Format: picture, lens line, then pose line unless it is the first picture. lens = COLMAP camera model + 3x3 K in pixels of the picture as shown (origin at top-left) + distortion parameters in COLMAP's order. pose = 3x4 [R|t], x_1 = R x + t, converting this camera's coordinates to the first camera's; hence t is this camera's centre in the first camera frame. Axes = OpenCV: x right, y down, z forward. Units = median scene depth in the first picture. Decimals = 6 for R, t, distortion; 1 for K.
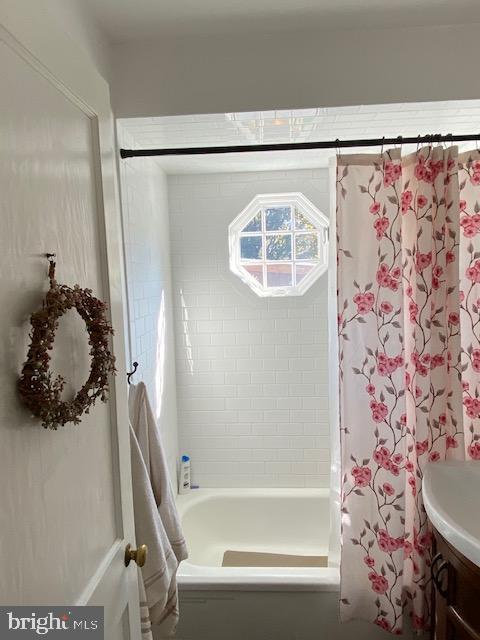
lens RADIAL K [[411.9, 0, 239.1], [0, 411.9, 316.4], [0, 0, 1]] dist [0.044727, -0.058834]
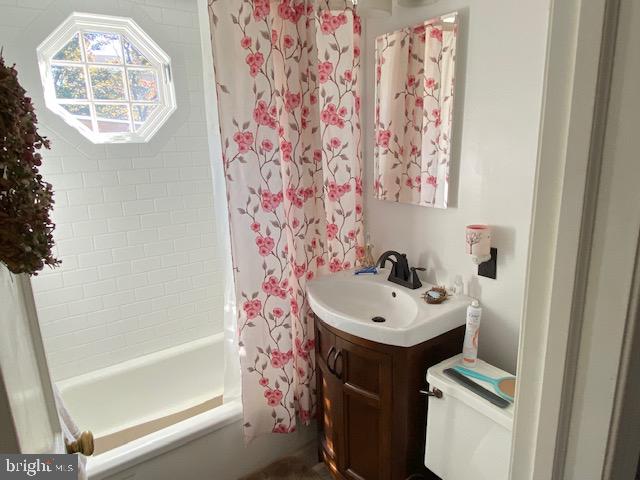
lens RADIAL K [[411.9, 0, 321.0], [0, 411.9, 237.6], [0, 0, 1]] dist [0.044727, -0.058834]
pose [[0.776682, -0.139381, 0.614278, -0.201773], [0.055347, 0.986540, 0.153868, 0.053242], [-0.627456, -0.085509, 0.773942, 0.088634]]
